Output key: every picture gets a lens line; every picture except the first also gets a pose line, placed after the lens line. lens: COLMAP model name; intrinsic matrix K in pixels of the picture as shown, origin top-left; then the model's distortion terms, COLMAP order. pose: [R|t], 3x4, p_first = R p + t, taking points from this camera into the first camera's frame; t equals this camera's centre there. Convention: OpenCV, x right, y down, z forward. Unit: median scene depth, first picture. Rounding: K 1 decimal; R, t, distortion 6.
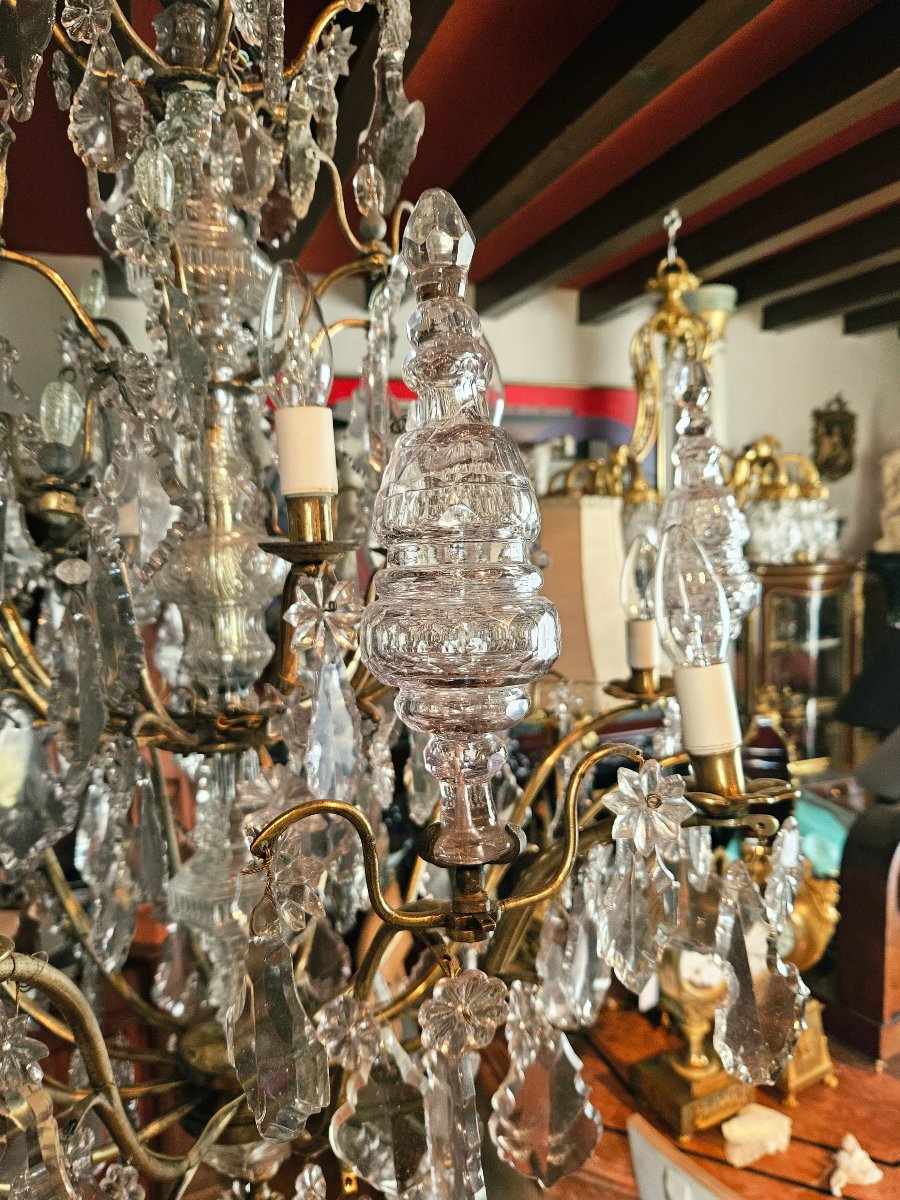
lens RADIAL K [[811.0, 0, 450.0], [0, 811.0, 600.0], [0, 0, 1]] dist [0.002973, 0.000044]
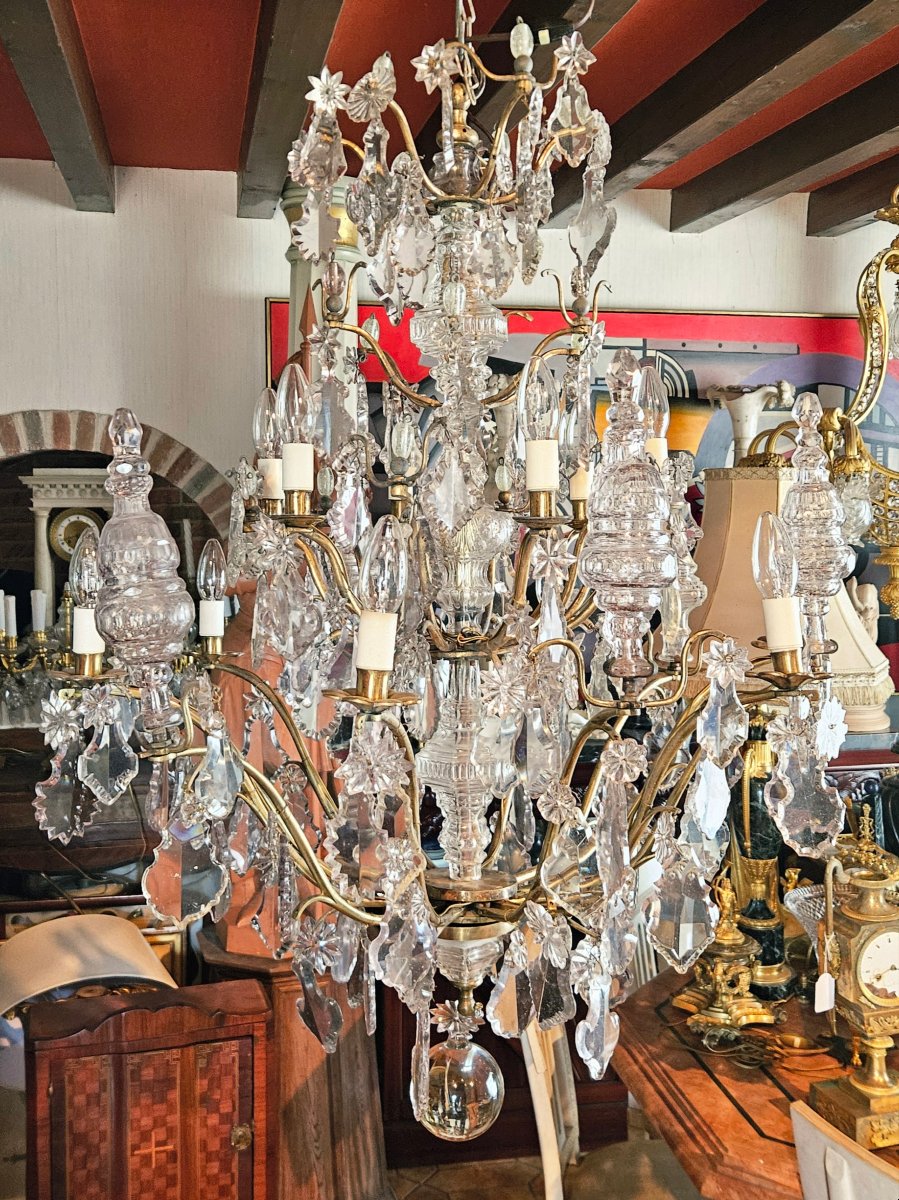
lens RADIAL K [[1237.0, 0, 449.5], [0, 1237.0, 600.0], [0, 0, 1]] dist [0.047389, -0.000229]
pose [[0.989271, 0.033473, -0.142204, 0.012172], [-0.033280, 0.999439, 0.003740, 0.104177], [0.142250, 0.001033, 0.989830, -1.670976]]
